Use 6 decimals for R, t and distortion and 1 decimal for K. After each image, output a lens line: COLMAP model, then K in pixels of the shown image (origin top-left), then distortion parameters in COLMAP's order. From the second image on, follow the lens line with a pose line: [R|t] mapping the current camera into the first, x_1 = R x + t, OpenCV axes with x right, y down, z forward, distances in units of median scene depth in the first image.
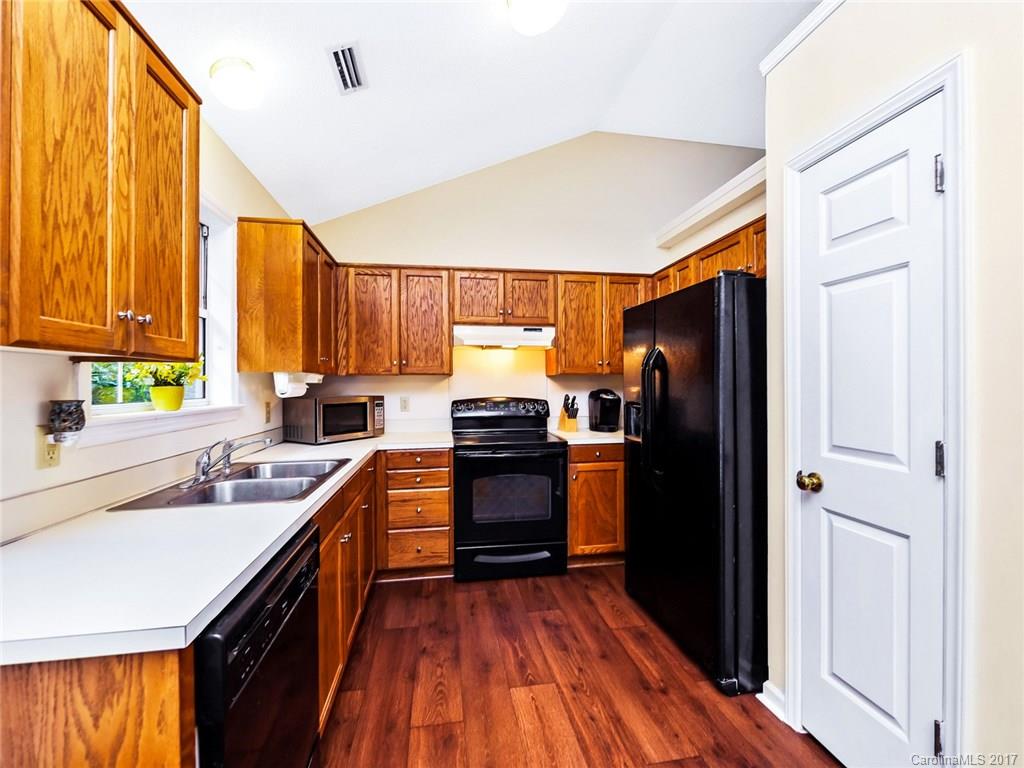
lens RADIAL K [[430.0, 0, 512.0], [0, 430.0, 384.0], [0, 0, 1]] dist [-0.001570, -0.000161]
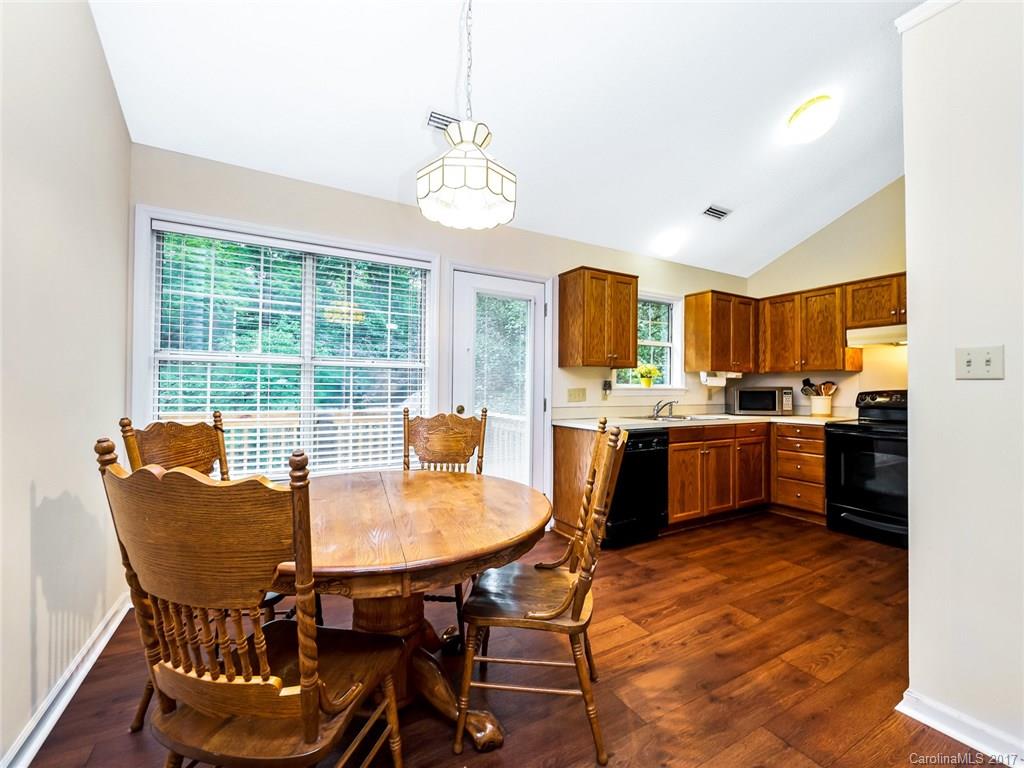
lens RADIAL K [[430.0, 0, 512.0], [0, 430.0, 384.0], [0, 0, 1]] dist [-0.001570, -0.000161]
pose [[0.330650, -0.000424, -0.943753, 0.796936], [-0.008883, 0.999954, -0.003561, 0.034617], [0.943712, 0.009560, 0.330631, -0.346766]]
